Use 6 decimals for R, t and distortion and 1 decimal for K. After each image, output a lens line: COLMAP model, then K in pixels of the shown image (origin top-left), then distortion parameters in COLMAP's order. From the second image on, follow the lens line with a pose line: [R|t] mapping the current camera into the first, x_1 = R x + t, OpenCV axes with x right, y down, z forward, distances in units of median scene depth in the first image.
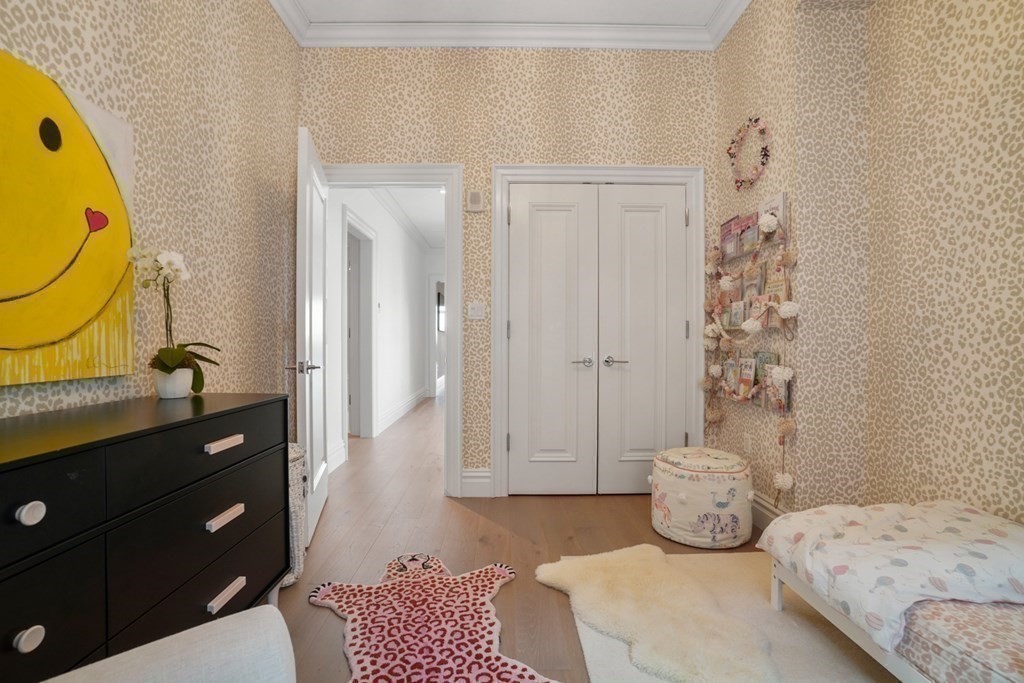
lens RADIAL K [[463.3, 0, 496.3], [0, 463.3, 339.6], [0, 0, 1]] dist [-0.061824, 0.022810]
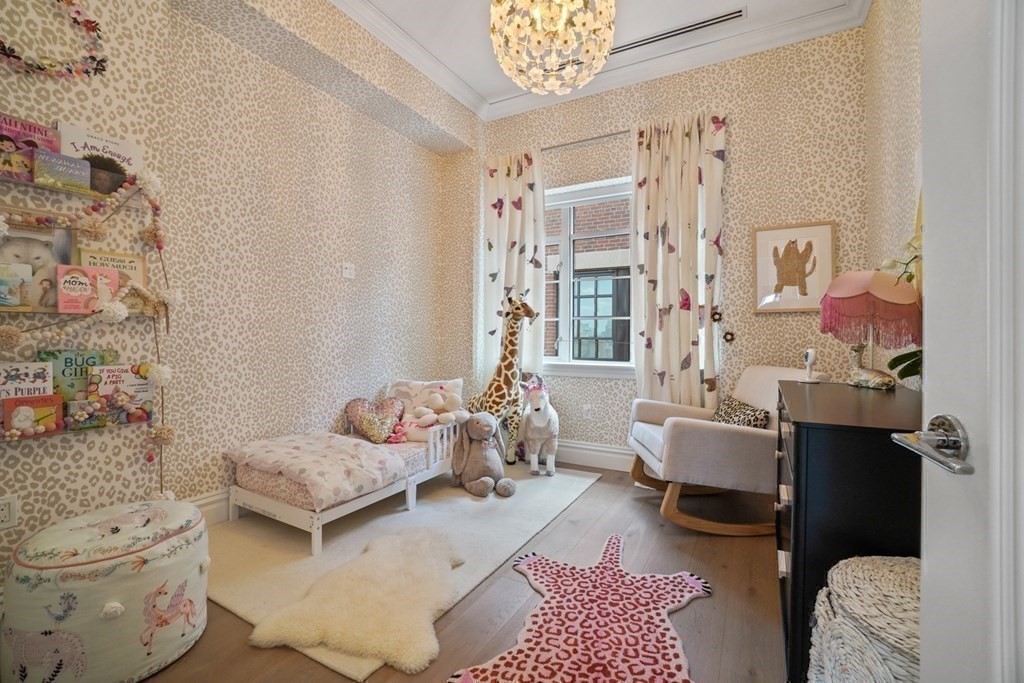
lens RADIAL K [[463.3, 0, 496.3], [0, 463.3, 339.6], [0, 0, 1]] dist [-0.061824, 0.022810]
pose [[-0.871312, -0.014564, 0.490514, -0.424467], [-0.012832, 0.999894, 0.006895, -0.000228], [-0.490562, -0.000287, -0.871406, 1.925145]]
